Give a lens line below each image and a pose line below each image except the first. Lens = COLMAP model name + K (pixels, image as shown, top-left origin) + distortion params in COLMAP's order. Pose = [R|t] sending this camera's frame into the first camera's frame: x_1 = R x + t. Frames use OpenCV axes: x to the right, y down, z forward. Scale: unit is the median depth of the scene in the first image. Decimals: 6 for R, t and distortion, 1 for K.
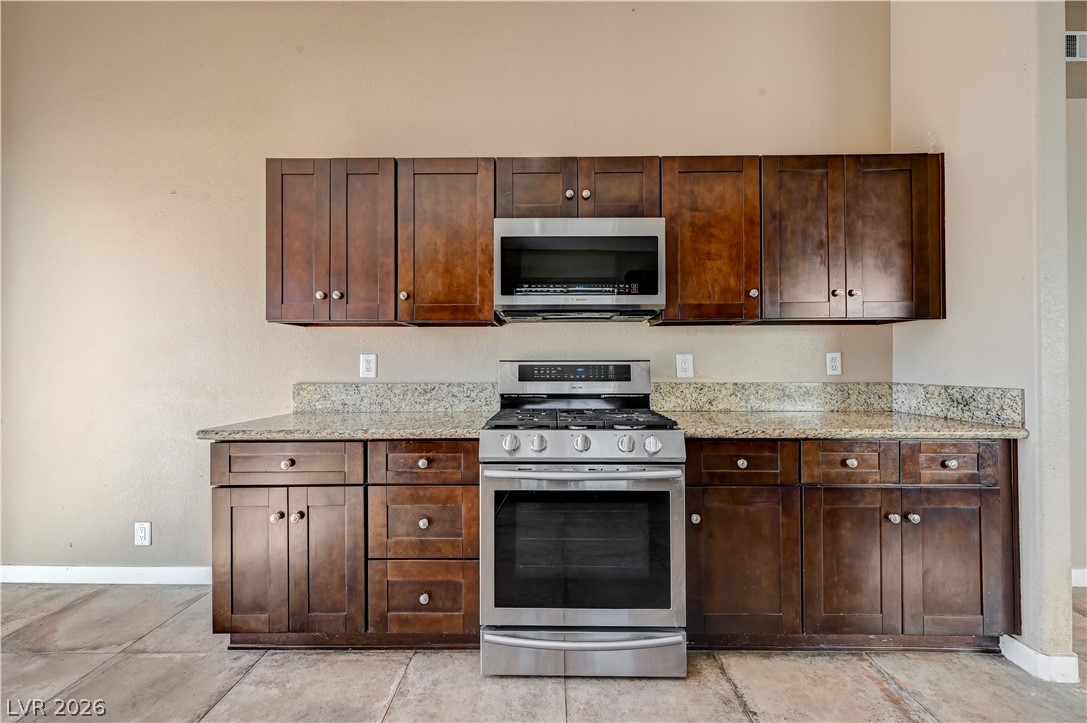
lens RADIAL K [[431.9, 0, 553.9], [0, 431.9, 363.5], [0, 0, 1]] dist [-0.000811, 0.000830]
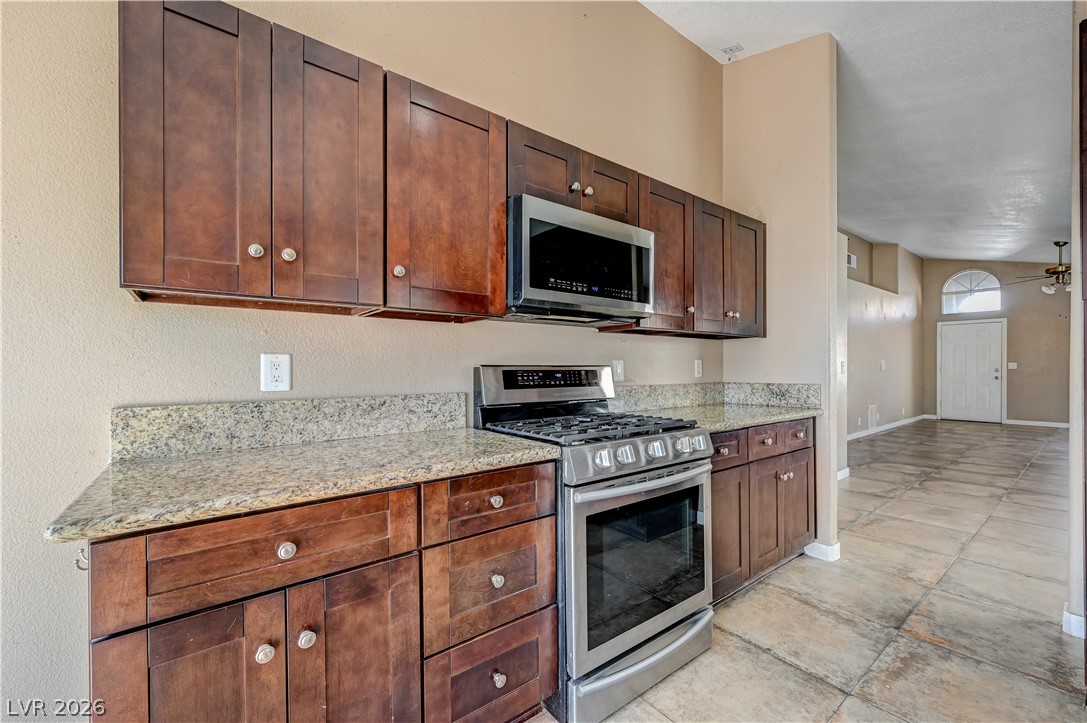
lens RADIAL K [[431.9, 0, 548.7], [0, 431.9, 372.0], [0, 0, 1]] dist [-0.000811, 0.000830]
pose [[0.791414, -0.005450, 0.611257, -0.579542], [0.001964, 0.999978, 0.006372, 0.001631], [-0.611278, -0.003842, 0.791407, 0.296462]]
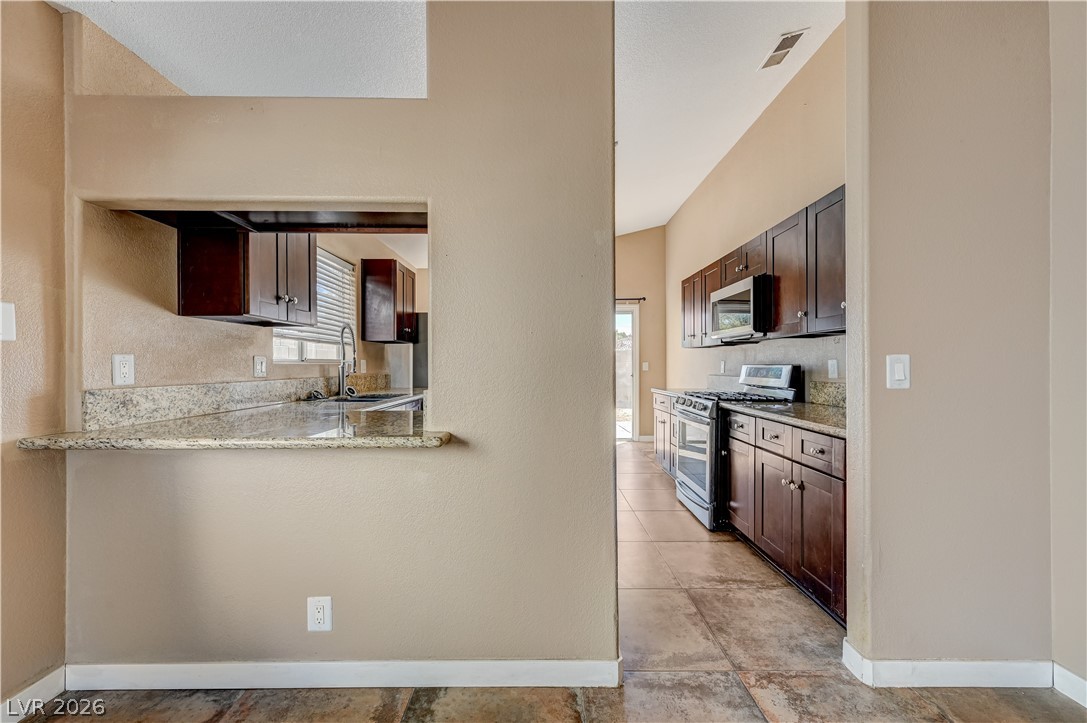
lens RADIAL K [[431.9, 0, 544.1], [0, 431.9, 364.6], [0, 0, 1]] dist [-0.000811, 0.000830]
pose [[0.010564, 0.001553, -0.999943, 1.803560], [0.005908, 0.999981, 0.001615, -0.015749], [0.999927, -0.005925, 0.010555, 0.198481]]
